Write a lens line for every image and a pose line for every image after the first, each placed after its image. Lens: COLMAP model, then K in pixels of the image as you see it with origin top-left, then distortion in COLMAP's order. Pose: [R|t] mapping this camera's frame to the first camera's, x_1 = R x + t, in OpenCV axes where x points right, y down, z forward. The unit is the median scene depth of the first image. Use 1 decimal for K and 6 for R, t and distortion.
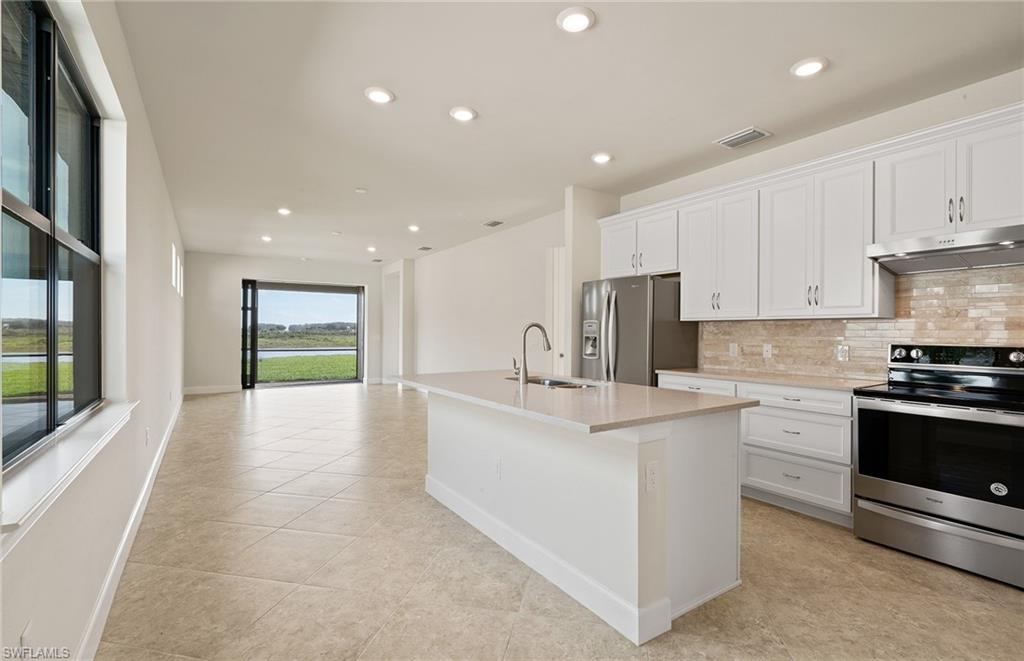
lens RADIAL K [[472.7, 0, 508.1], [0, 472.7, 333.6], [0, 0, 1]] dist [0.001357, -0.000410]
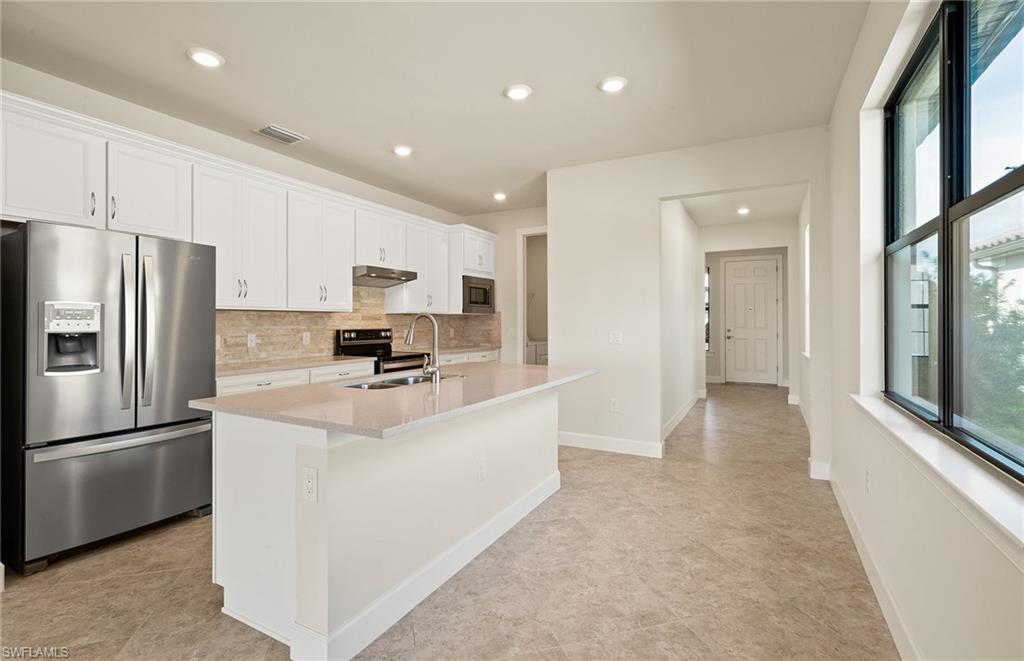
lens RADIAL K [[472.7, 0, 510.3], [0, 472.7, 325.1], [0, 0, 1]] dist [0.001357, -0.000410]
pose [[-0.486848, -0.010372, 0.873425, -0.662869], [0.003194, 0.999902, 0.013654, -0.009846], [-0.873481, 0.009437, -0.486767, 1.084195]]
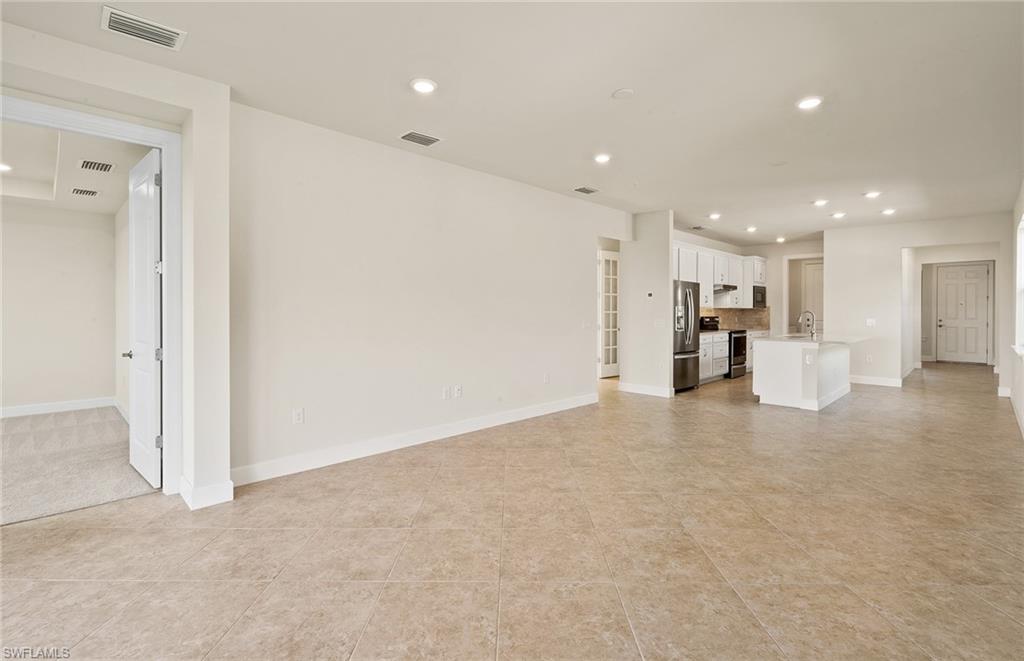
lens RADIAL K [[472.7, 0, 527.4], [0, 472.7, 303.2], [0, 0, 1]] dist [0.001357, -0.000410]
pose [[-0.231052, 0.012392, 0.972863, -0.714920], [0.000695, 0.999921, -0.012572, -0.010600], [-0.972941, -0.002229, -0.231042, 1.159804]]
